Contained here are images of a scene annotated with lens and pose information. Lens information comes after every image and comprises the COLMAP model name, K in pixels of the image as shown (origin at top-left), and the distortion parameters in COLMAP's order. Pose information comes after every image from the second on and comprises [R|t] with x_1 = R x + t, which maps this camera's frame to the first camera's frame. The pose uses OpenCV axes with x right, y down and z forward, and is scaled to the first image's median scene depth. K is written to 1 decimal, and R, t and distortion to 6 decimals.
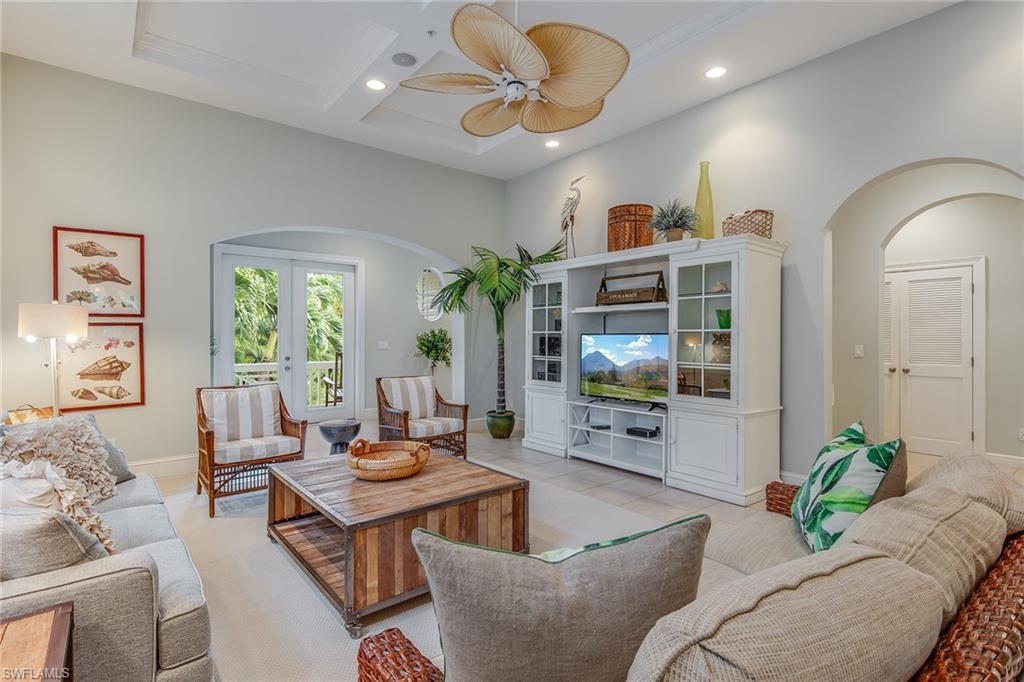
lens RADIAL K [[498.2, 0, 517.1], [0, 498.2, 338.9], [0, 0, 1]] dist [0.001975, 0.000267]
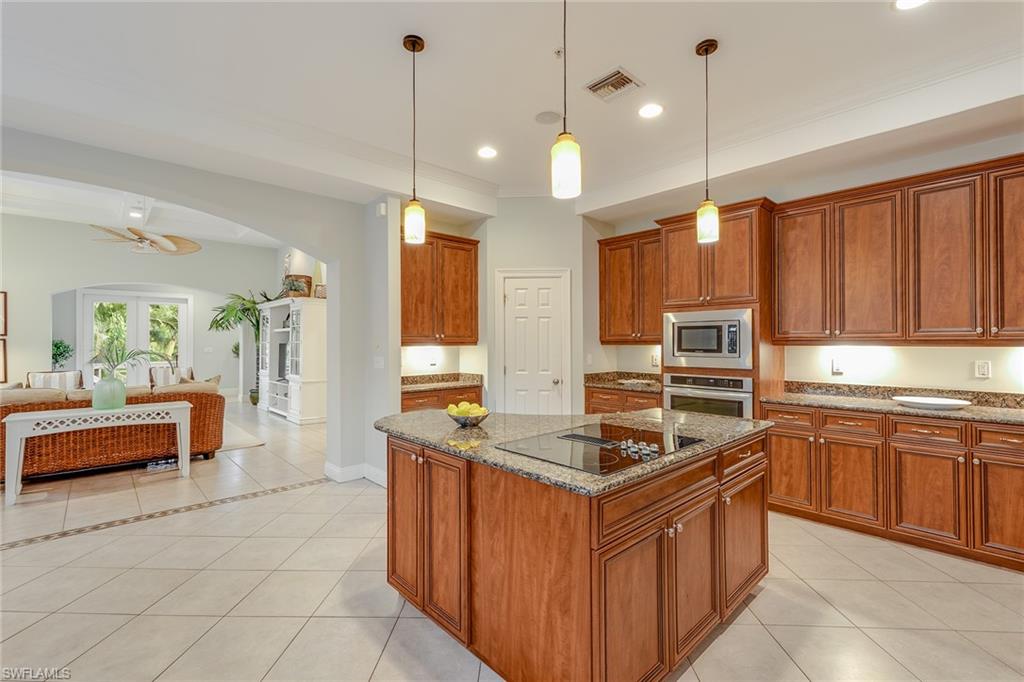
lens RADIAL K [[443.9, 0, 510.0], [0, 443.9, 338.7], [0, 0, 1]] dist [0.001496, 0.000397]
pose [[0.997702, -0.002937, 0.067693, 1.030679], [0.003802, 0.999913, -0.012654, -0.004107], [-0.067650, 0.012883, 0.997626, -0.796159]]
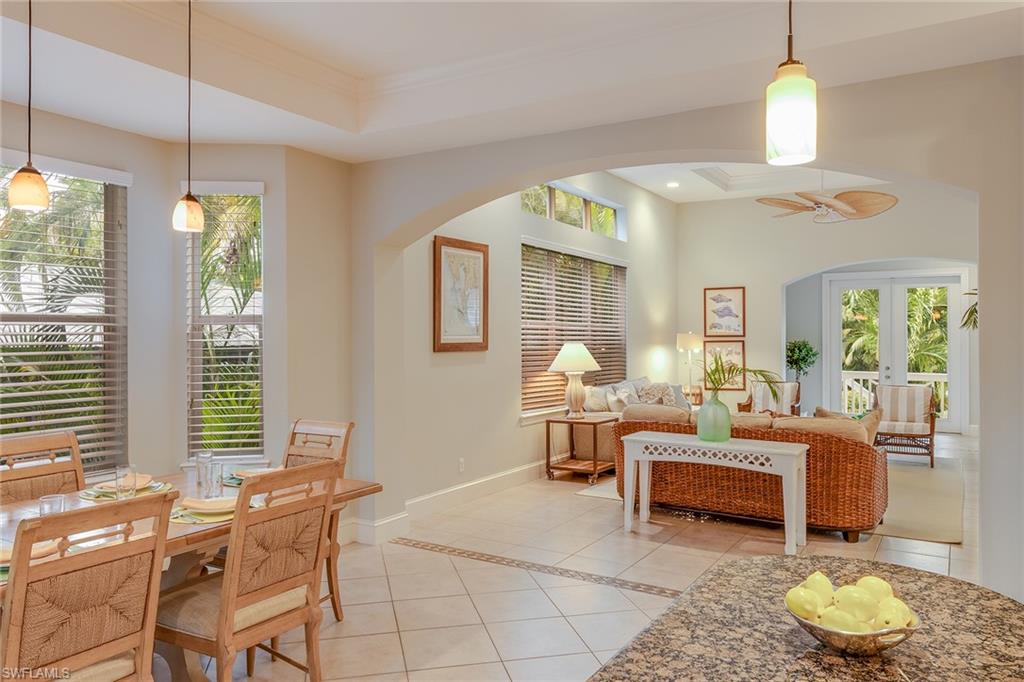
lens RADIAL K [[722.4, 0, 513.6], [0, 722.4, 333.9], [0, 0, 1]] dist [-0.000412, 0.000524]
pose [[0.331201, -0.002550, -0.943557, 1.251465], [-0.006527, 0.999966, -0.004994, -0.037174], [0.943538, 0.007812, 0.331173, -0.504266]]
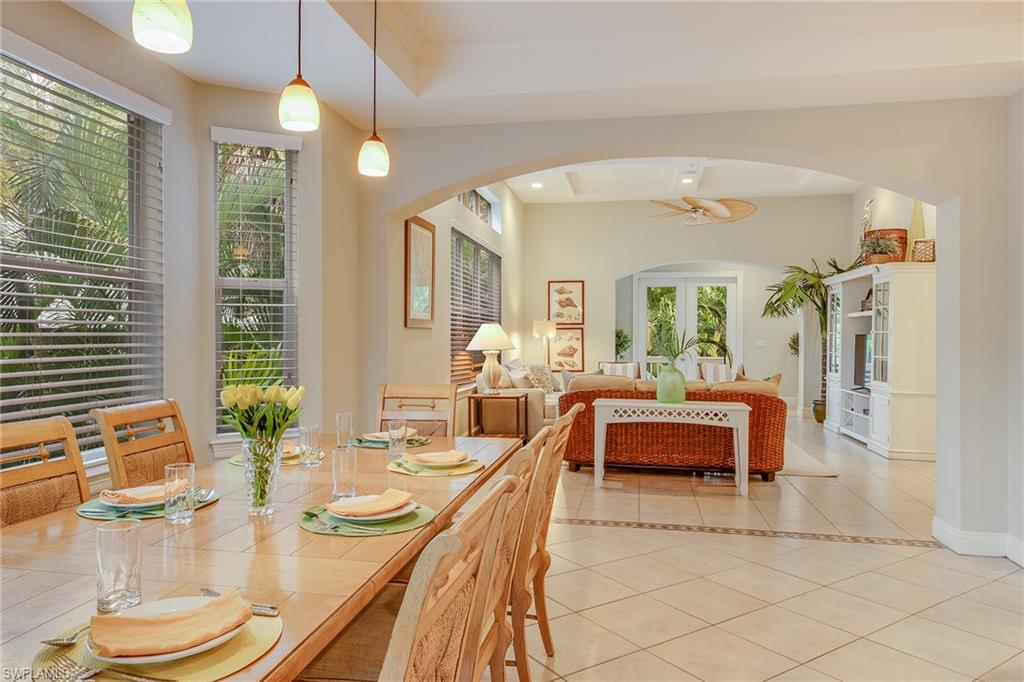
lens RADIAL K [[685.6, 0, 507.5], [0, 685.6, 332.4], [0, 0, 1]] dist [0.004491, -0.000056]
pose [[0.641924, 0.000504, -0.766768, 1.045586], [-0.010313, 0.999915, -0.007977, 0.008832], [0.766699, 0.013028, 0.641875, -0.871237]]
